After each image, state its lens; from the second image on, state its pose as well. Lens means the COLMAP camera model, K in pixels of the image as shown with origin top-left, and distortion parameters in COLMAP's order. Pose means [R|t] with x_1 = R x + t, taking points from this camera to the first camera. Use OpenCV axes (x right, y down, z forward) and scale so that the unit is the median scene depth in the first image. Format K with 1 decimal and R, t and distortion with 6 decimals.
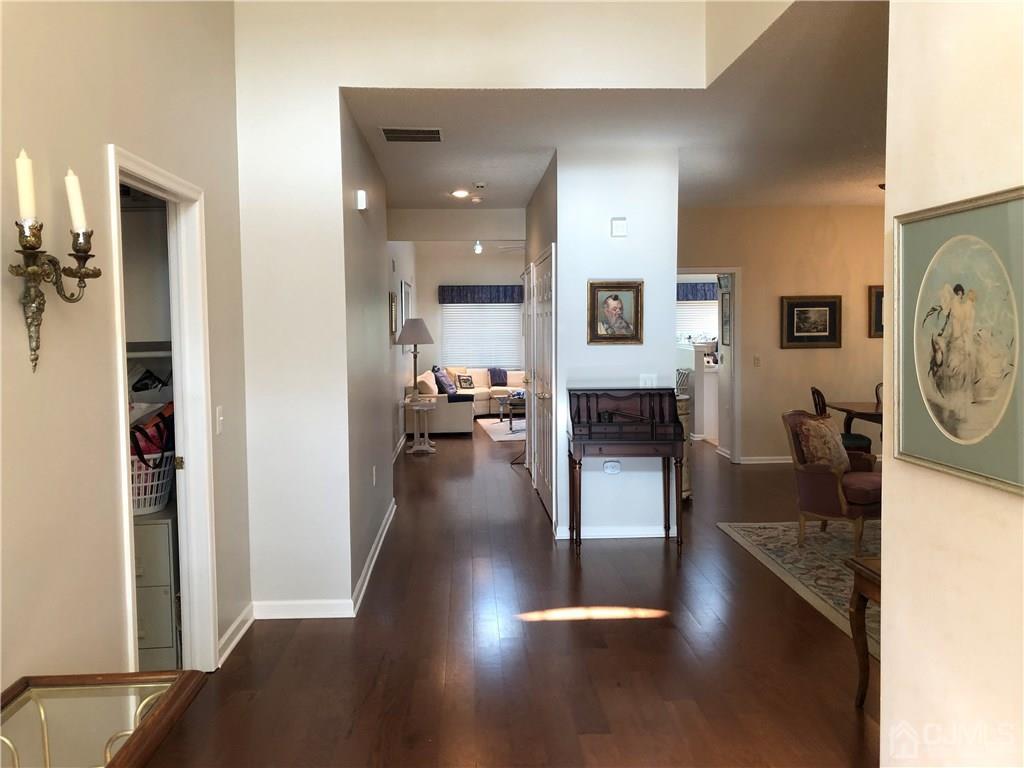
lens RADIAL K [[842.7, 0, 512.0], [0, 842.7, 384.0], [0, 0, 1]] dist [0.120511, -0.290264]
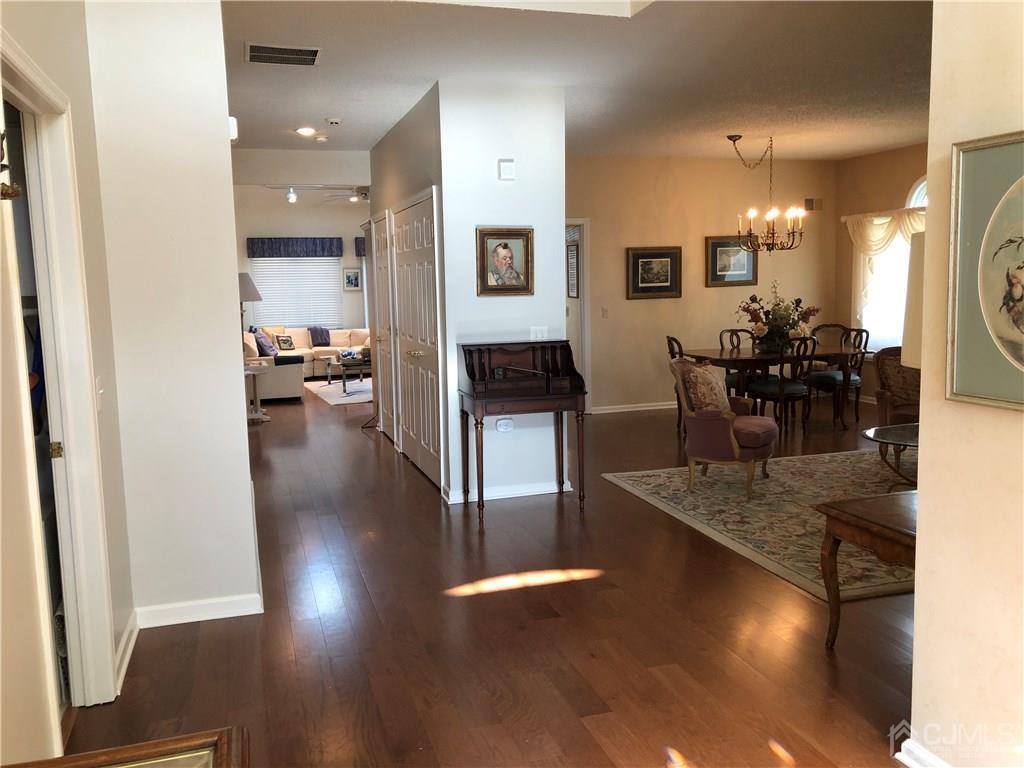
lens RADIAL K [[844.8, 0, 512.0], [0, 844.8, 384.0], [0, 0, 1]] dist [0.089652, -0.113374]
pose [[0.967661, -0.043019, 0.248558, -0.109570], [0.030641, 0.998100, 0.053459, 0.001188], [-0.250385, -0.044114, 0.967141, 0.077006]]
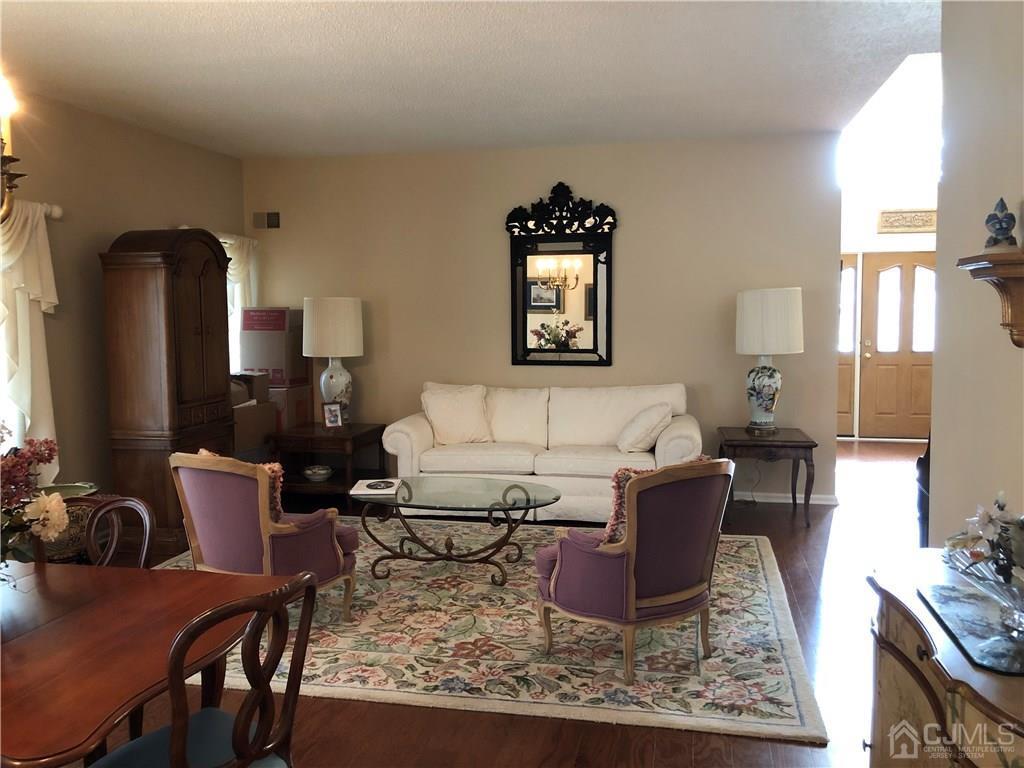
lens RADIAL K [[842.7, 0, 512.0], [0, 842.7, 384.0], [0, 0, 1]] dist [0.120511, -0.290264]
pose [[-0.965150, -0.007197, 0.261600, 0.302383], [0.035116, 0.987020, 0.156712, -0.106656], [-0.259332, 0.160437, -0.952369, 1.538528]]
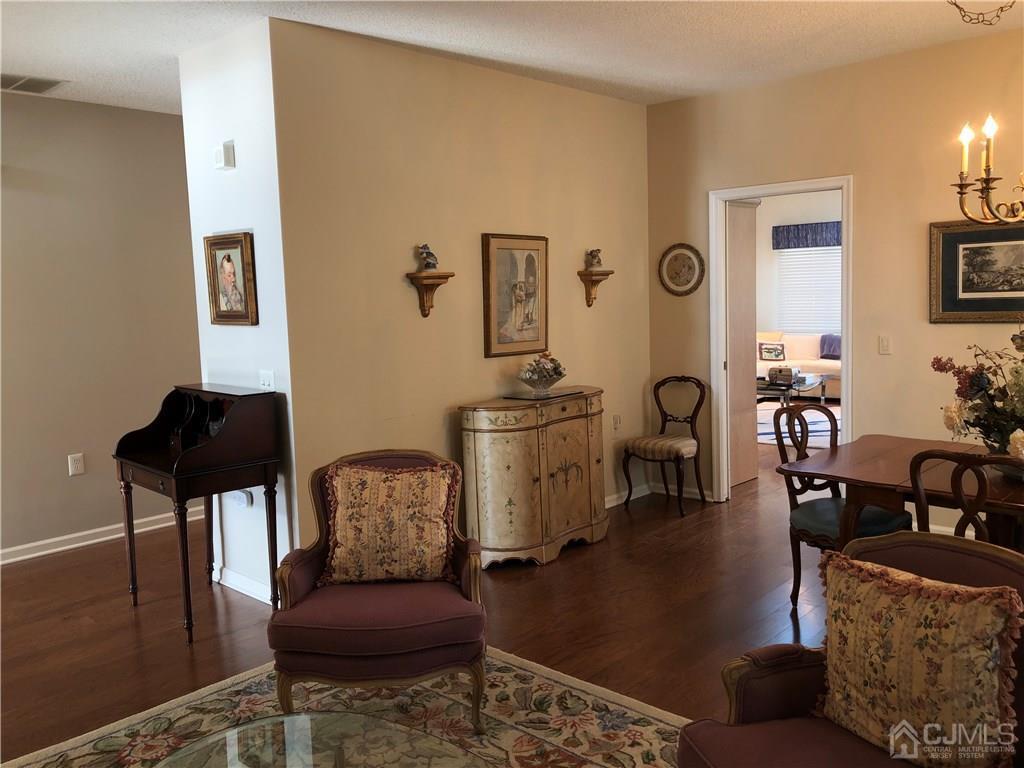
lens RADIAL K [[844.8, 0, 512.0], [0, 844.8, 384.0], [0, 0, 1]] dist [0.089652, -0.113374]
pose [[0.688362, 0.069299, -0.722049, 0.785988], [-0.024195, 0.997066, 0.072628, -0.054737], [0.724964, -0.032524, 0.688019, 0.672277]]
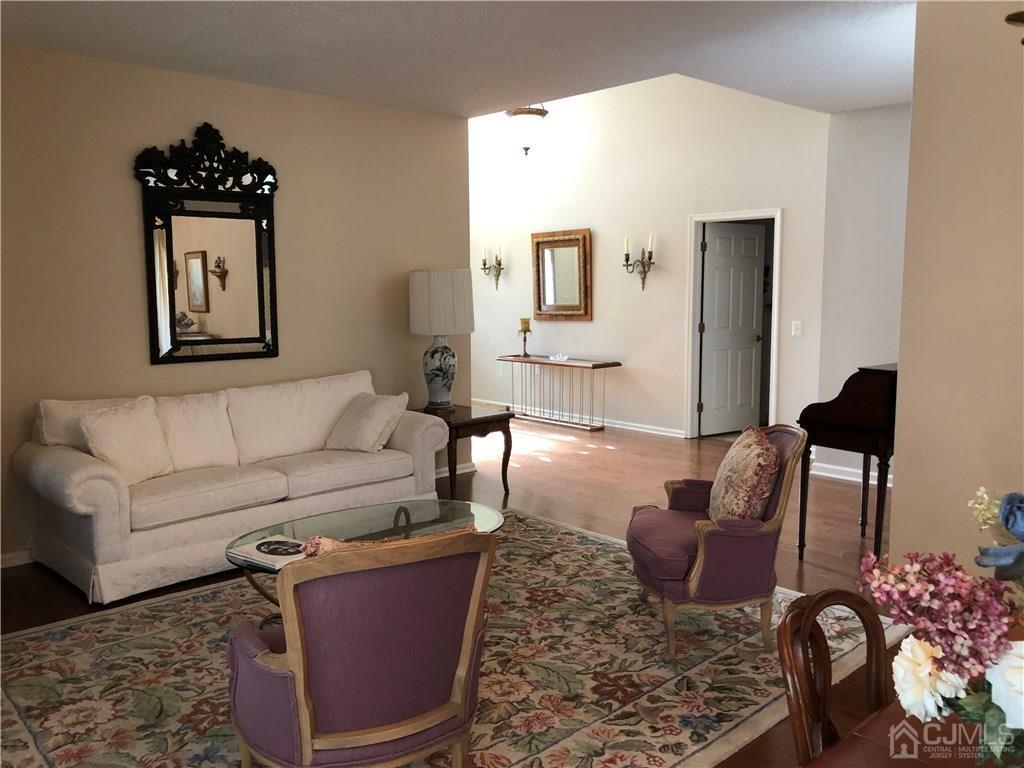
lens RADIAL K [[842.7, 0, 512.0], [0, 842.7, 384.0], [0, 0, 1]] dist [0.120511, -0.290264]
pose [[-0.770226, 0.088720, -0.631570, 0.851572], [-0.033314, 0.983328, 0.178762, -0.096714], [0.636901, 0.158727, -0.754429, 1.314002]]
